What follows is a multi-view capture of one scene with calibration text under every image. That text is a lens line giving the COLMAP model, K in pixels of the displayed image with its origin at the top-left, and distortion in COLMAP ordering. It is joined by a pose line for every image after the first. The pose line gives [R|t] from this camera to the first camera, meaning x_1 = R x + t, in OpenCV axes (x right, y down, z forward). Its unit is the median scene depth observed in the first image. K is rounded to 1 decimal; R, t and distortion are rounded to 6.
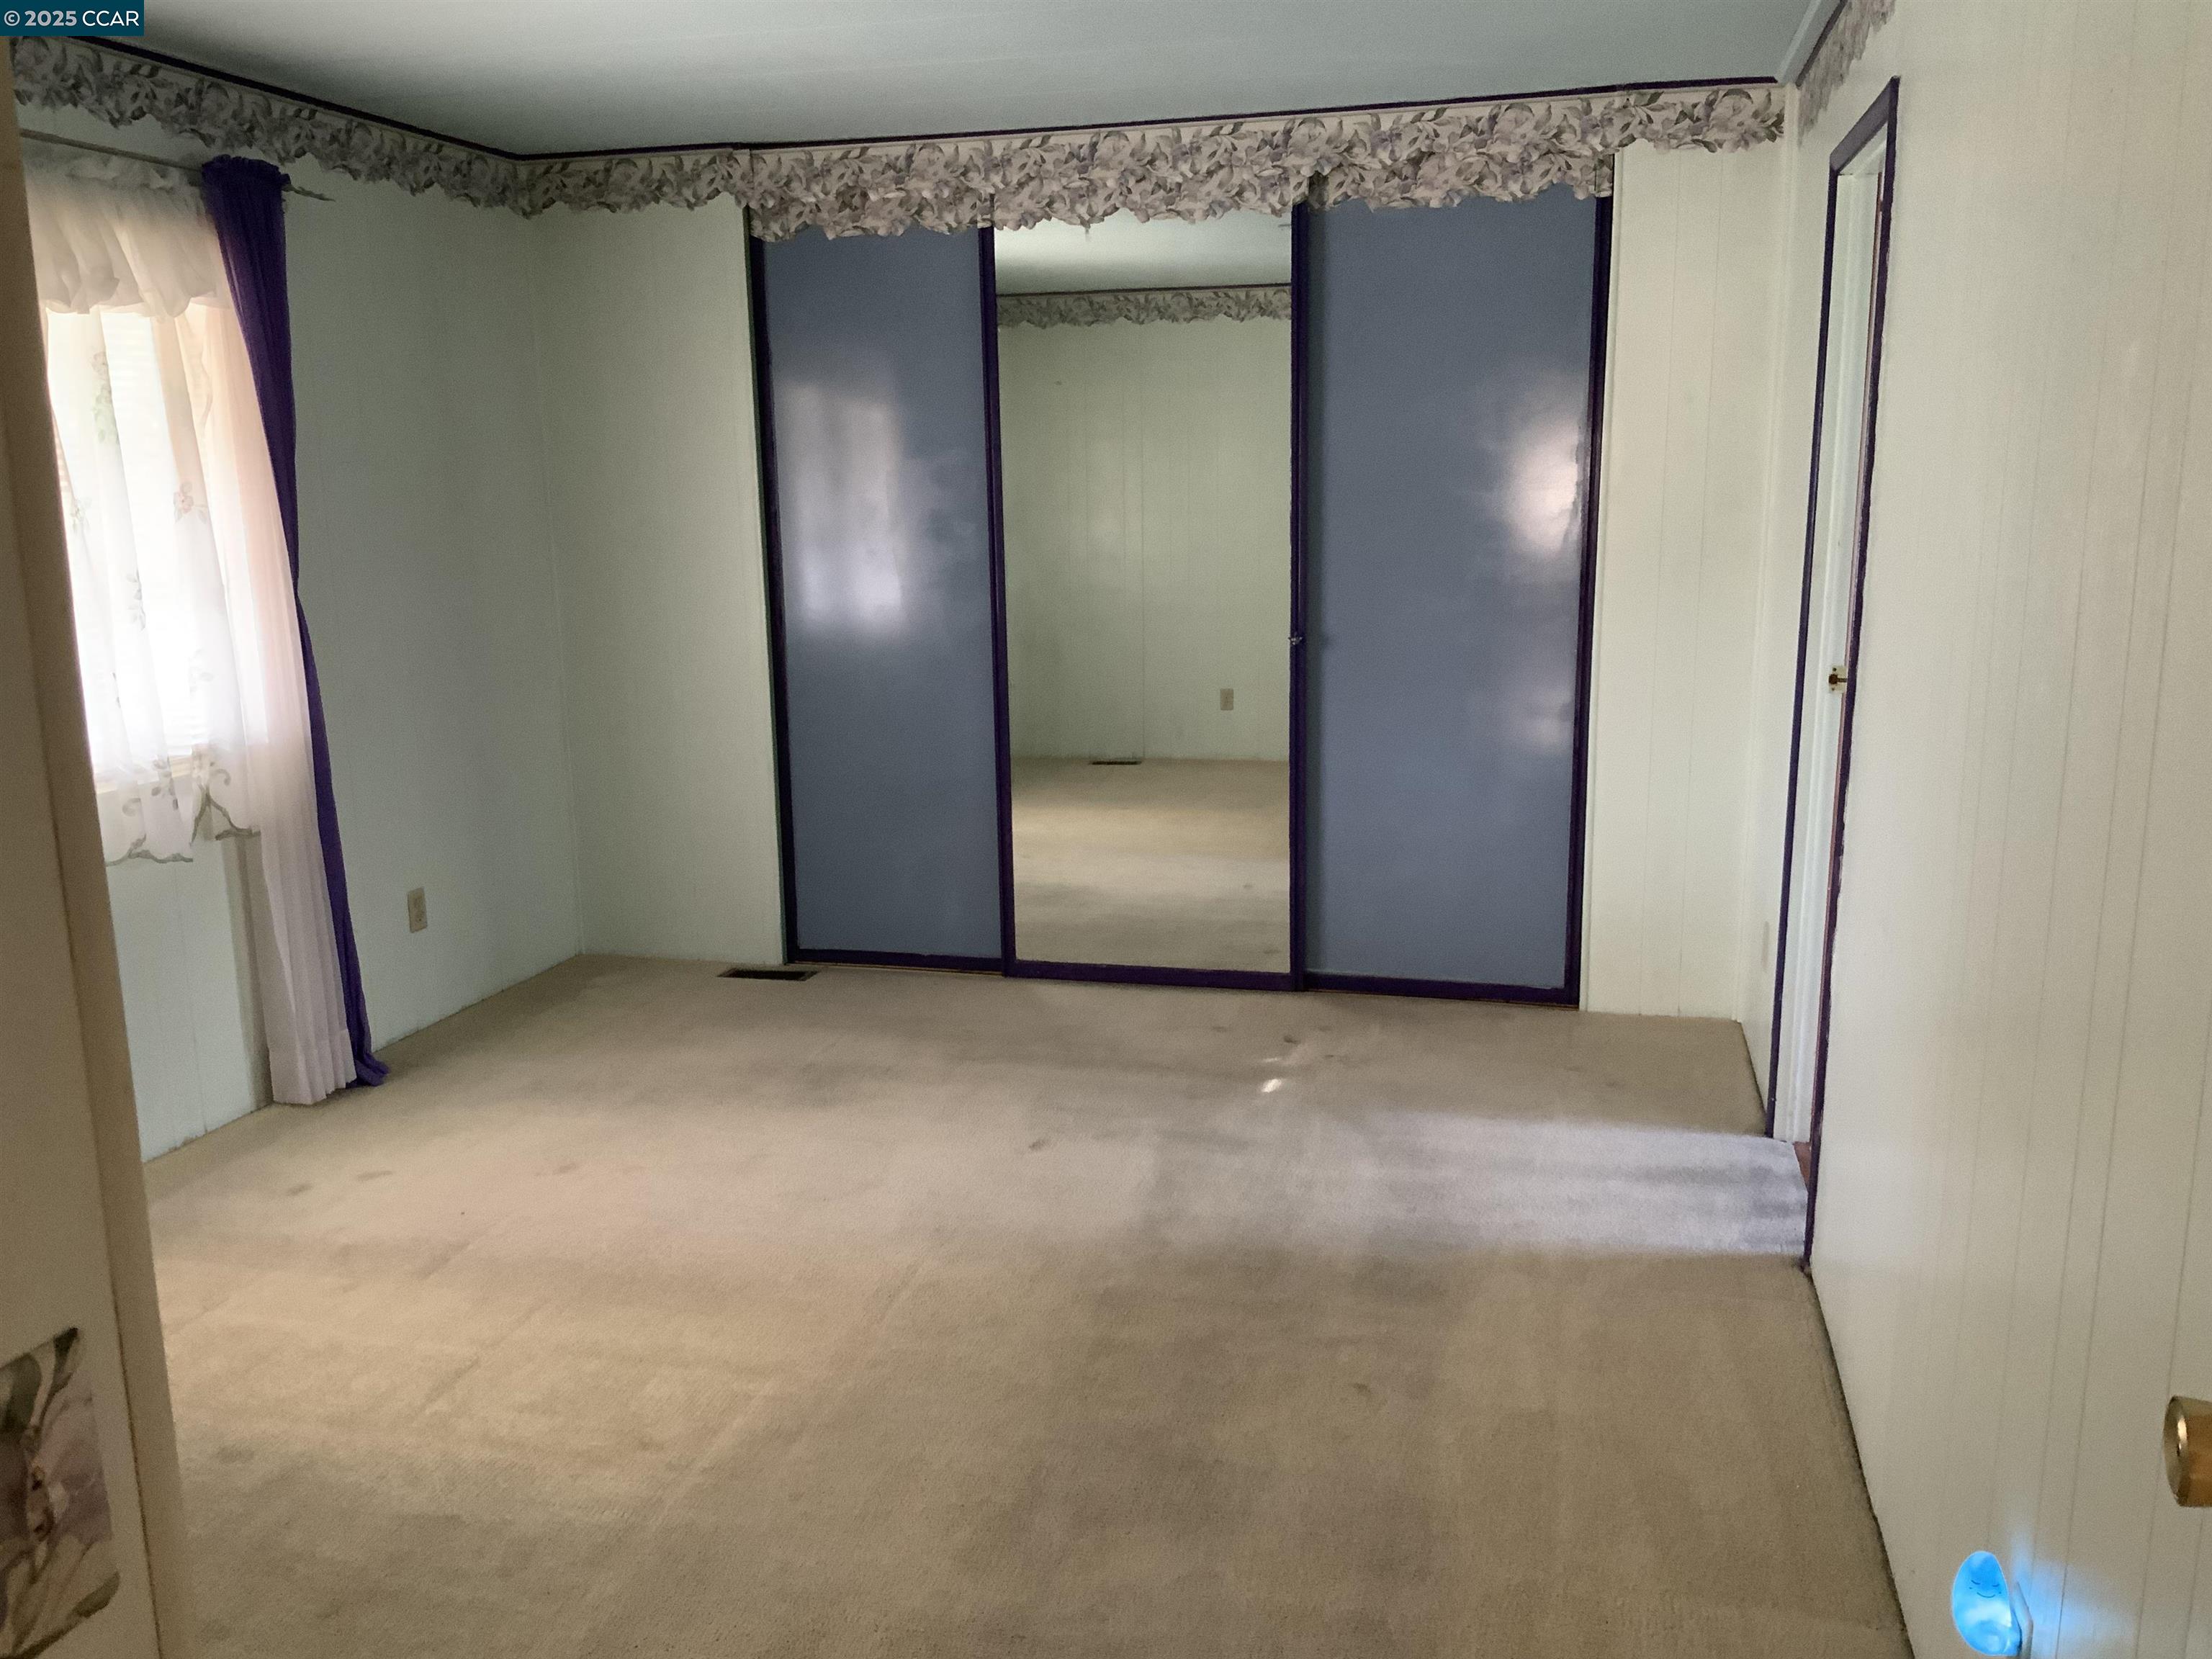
lens RADIAL K [[1820.2, 0, 1104.2], [0, 1820.2, 840.9], [0, 0, 1]] dist [0.062641, -0.124509]
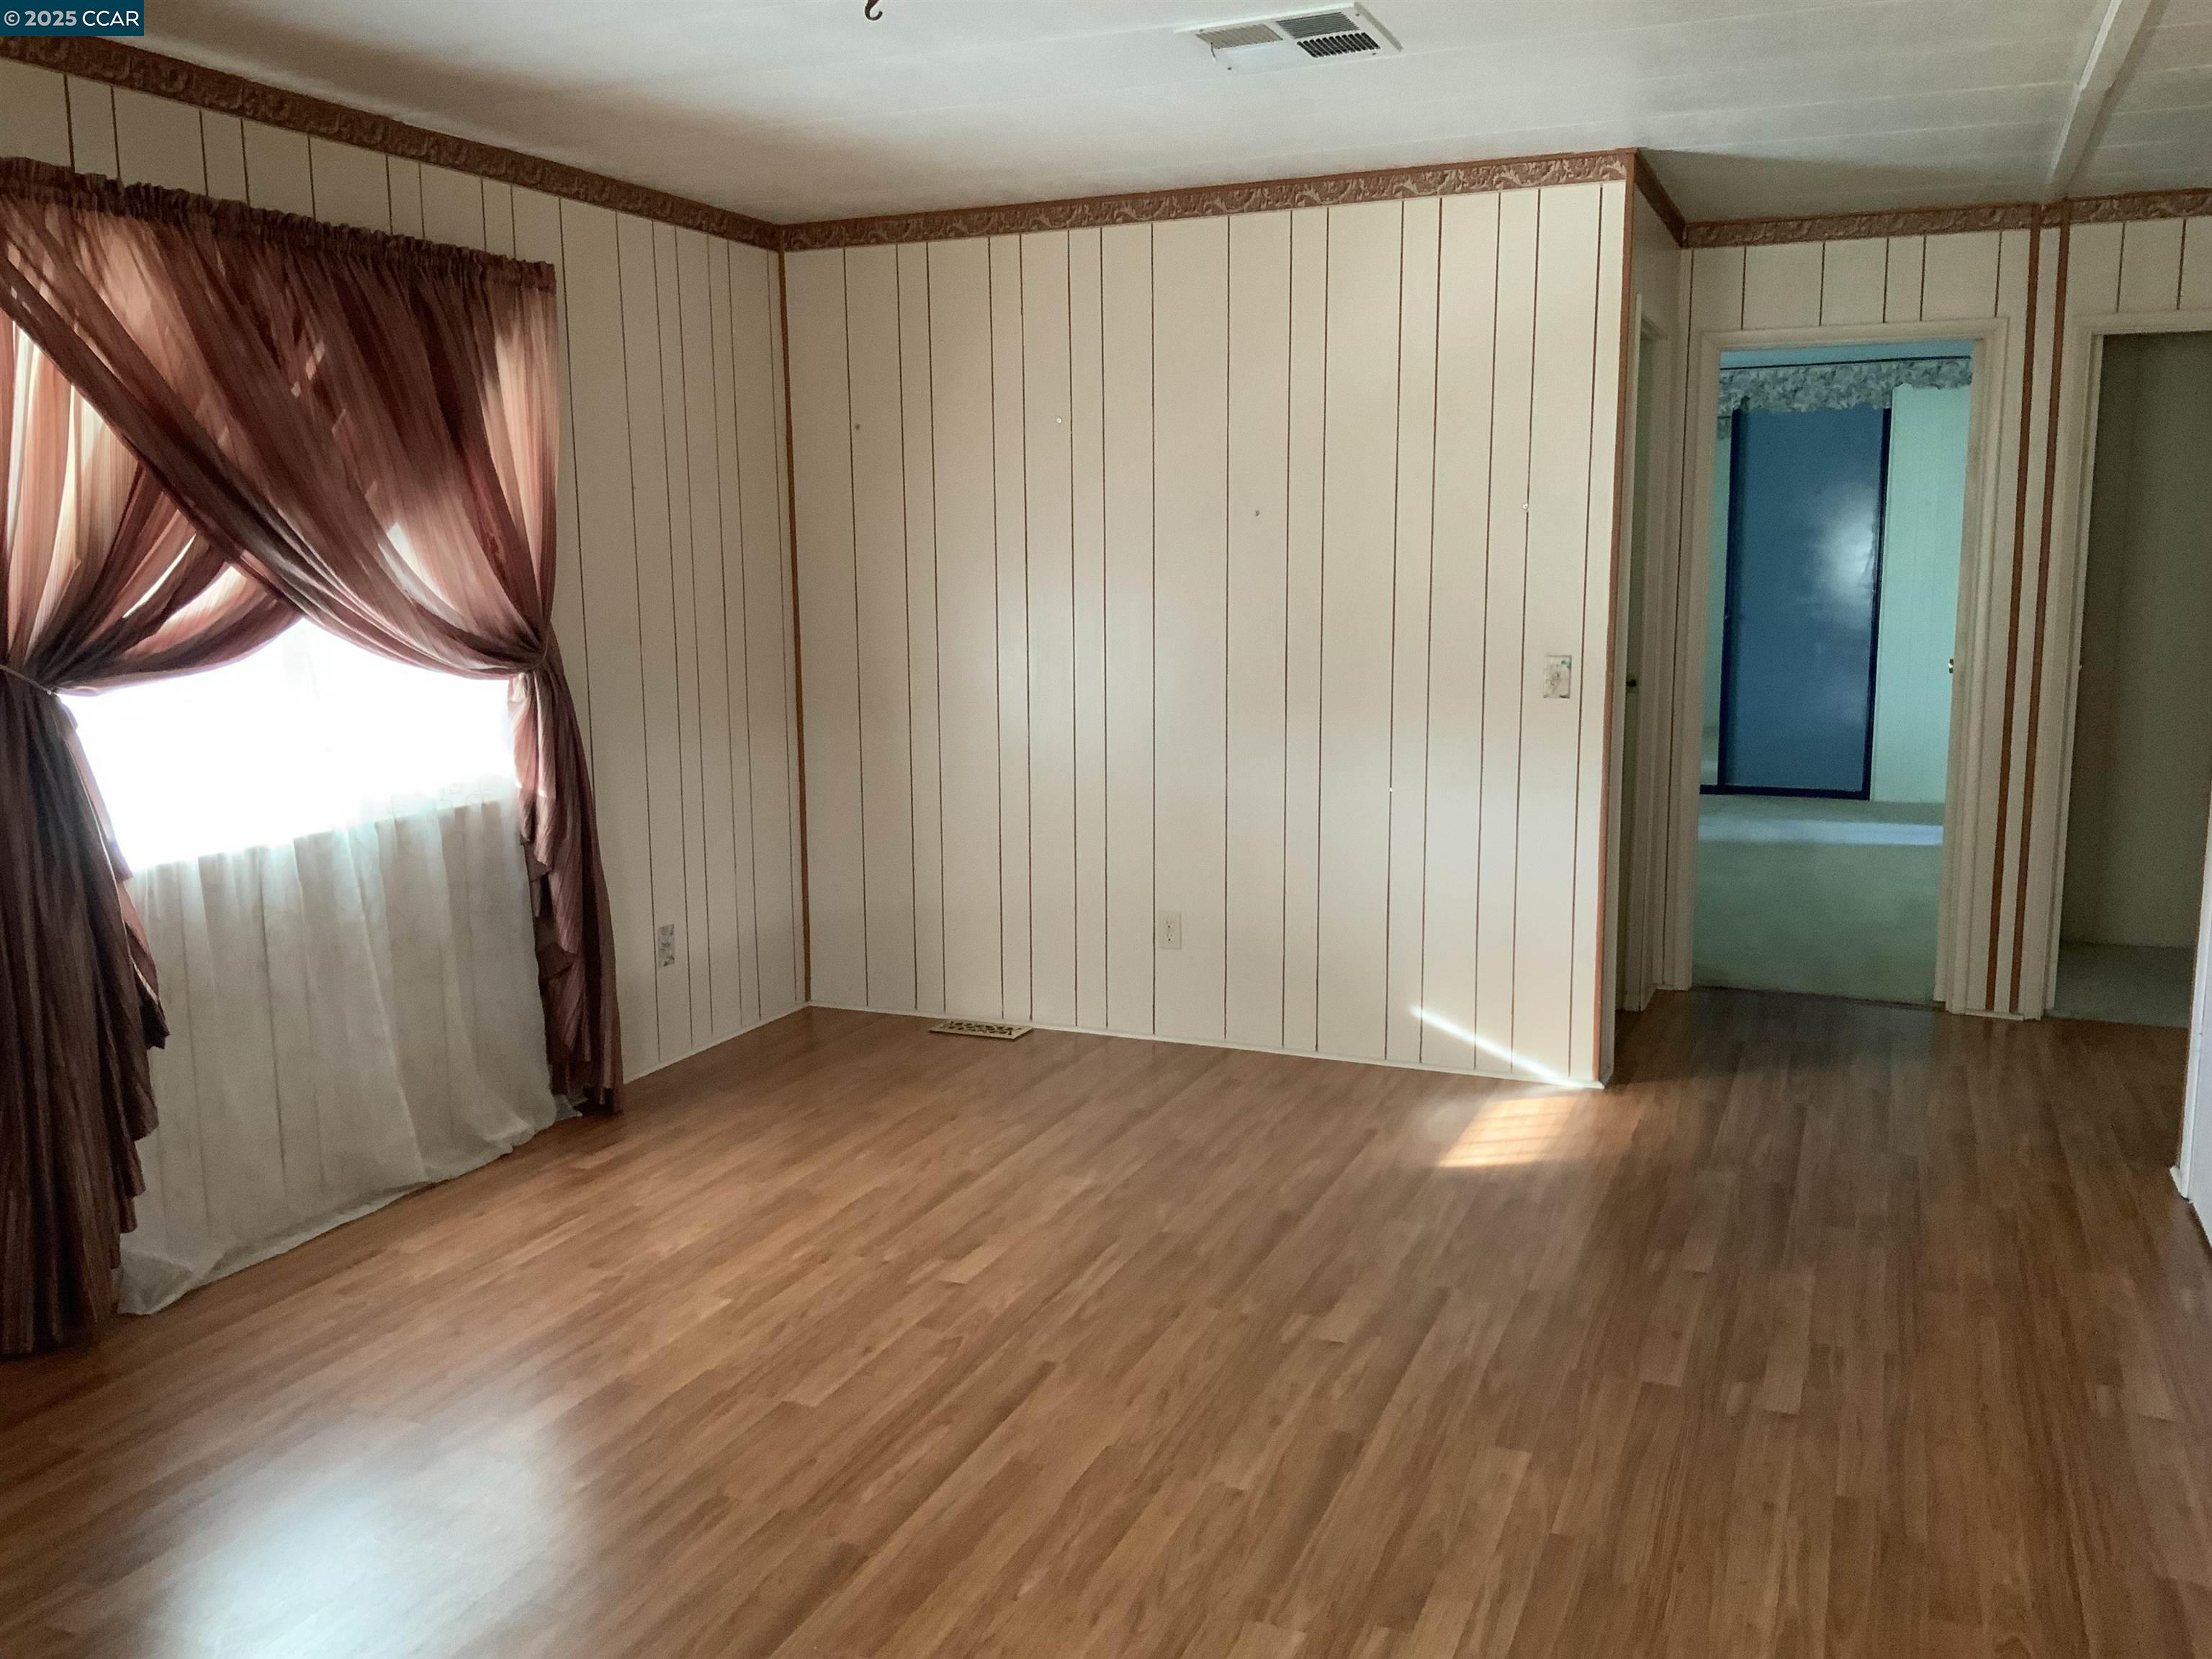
lens RADIAL K [[1820.2, 0, 1113.8], [0, 1820.2, 820.6], [0, 0, 1]] dist [0.062641, -0.124509]
pose [[0.989792, 0.032975, -0.138650, -0.302968], [-0.043178, 0.996525, -0.071231, 0.314191], [0.135819, 0.076490, 0.987776, -1.181119]]
